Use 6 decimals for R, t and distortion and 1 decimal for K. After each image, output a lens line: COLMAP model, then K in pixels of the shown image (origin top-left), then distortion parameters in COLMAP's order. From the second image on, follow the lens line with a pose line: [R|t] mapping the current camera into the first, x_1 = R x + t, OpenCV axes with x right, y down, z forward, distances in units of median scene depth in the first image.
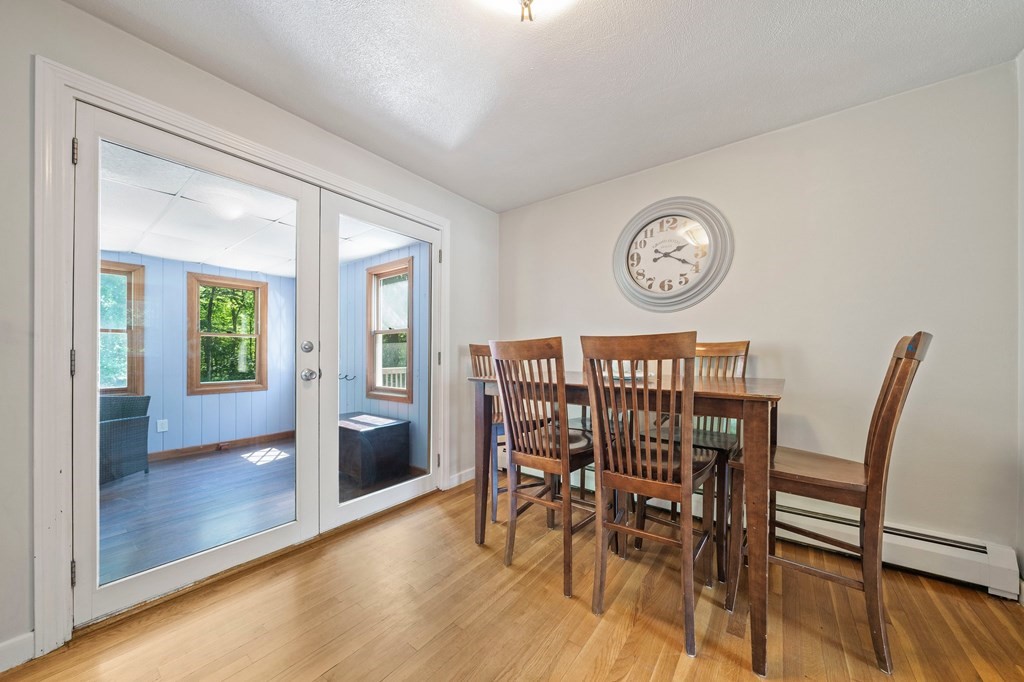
lens RADIAL K [[359.1, 0, 508.0], [0, 359.1, 355.2], [0, 0, 1]] dist [-0.000661, -0.000096]
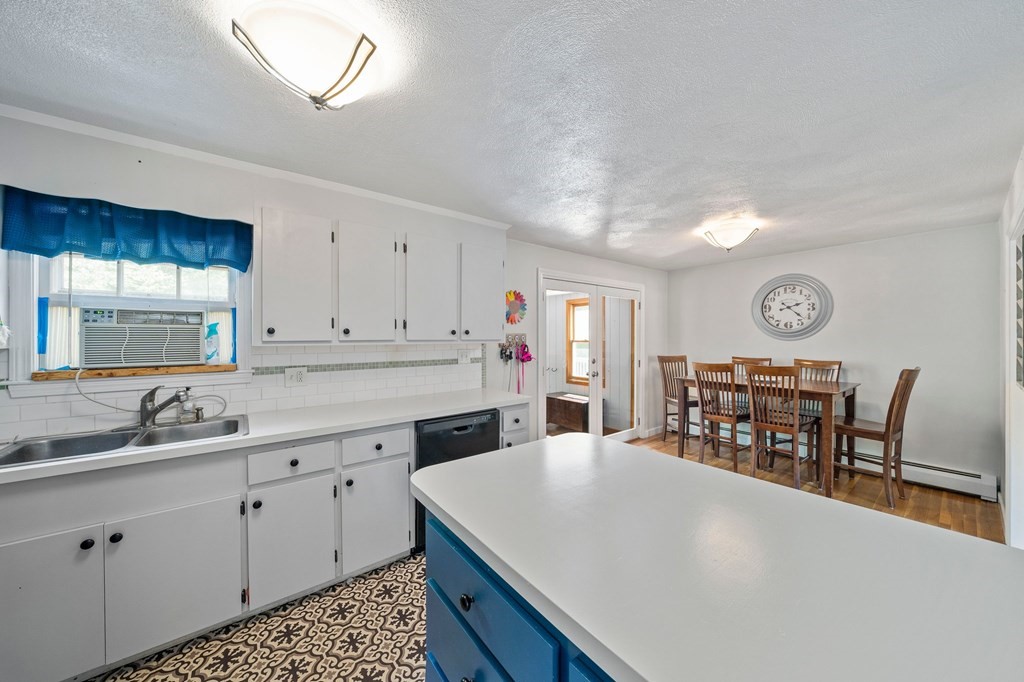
lens RADIAL K [[352.5, 0, 510.6], [0, 352.5, 338.2], [0, 0, 1]] dist [-0.006883, -0.000198]
pose [[0.964333, -0.001313, -0.264690, -0.408686], [0.000587, 0.999996, -0.002821, -0.132282], [0.264693, 0.002565, 0.964329, -0.997586]]
